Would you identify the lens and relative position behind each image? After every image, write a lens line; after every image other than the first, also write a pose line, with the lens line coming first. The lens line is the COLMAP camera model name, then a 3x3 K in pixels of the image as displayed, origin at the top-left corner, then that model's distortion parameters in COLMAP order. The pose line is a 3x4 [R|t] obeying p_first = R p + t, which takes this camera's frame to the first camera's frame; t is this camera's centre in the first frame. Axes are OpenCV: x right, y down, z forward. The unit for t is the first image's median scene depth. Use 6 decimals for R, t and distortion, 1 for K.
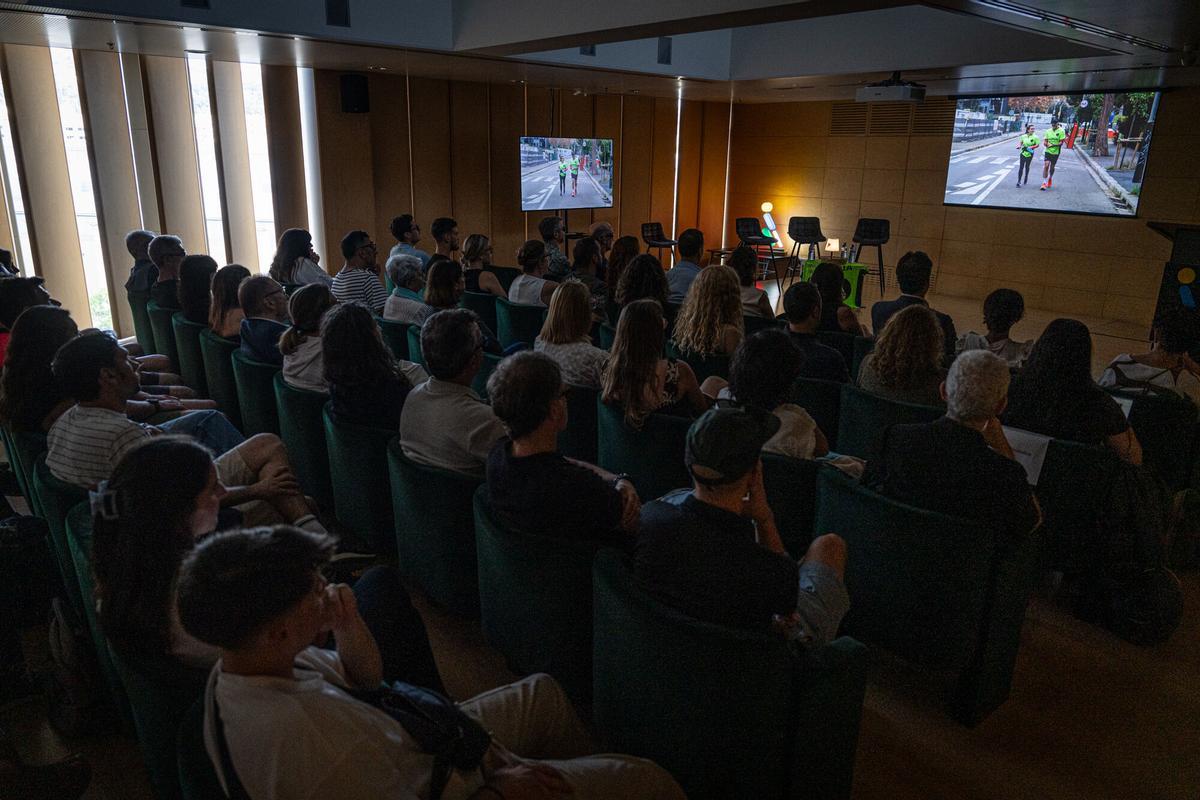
lens RADIAL K [[802.6, 0, 600.0], [0, 802.6, 400.0], [0, 0, 1]] dist [-0.042032, -0.002177]
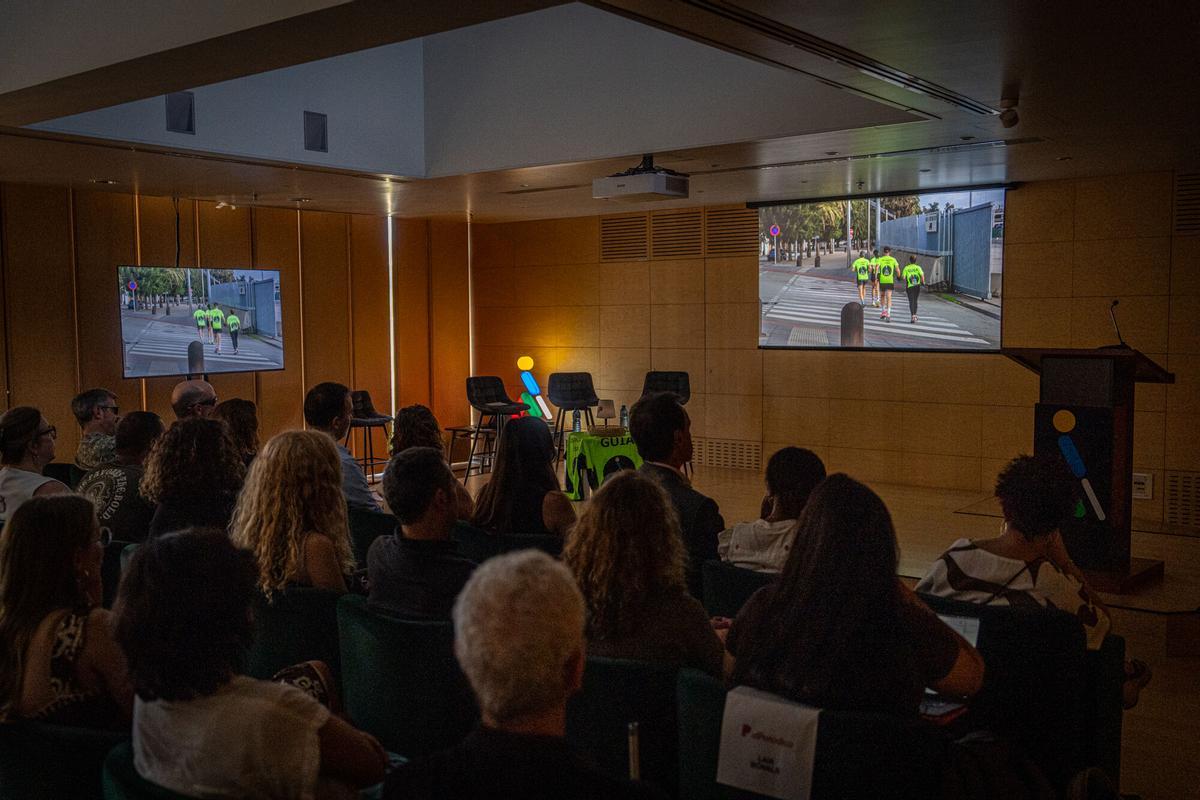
lens RADIAL K [[1113.9, 0, 600.0], [0, 1113.9, 400.0], [0, 0, 1]] dist [-0.103634, -0.003800]
pose [[0.977323, -0.036603, 0.208568, 0.104714], [0.081052, 0.974603, -0.208759, -0.004636], [-0.195630, 0.220930, 0.955468, 0.106041]]
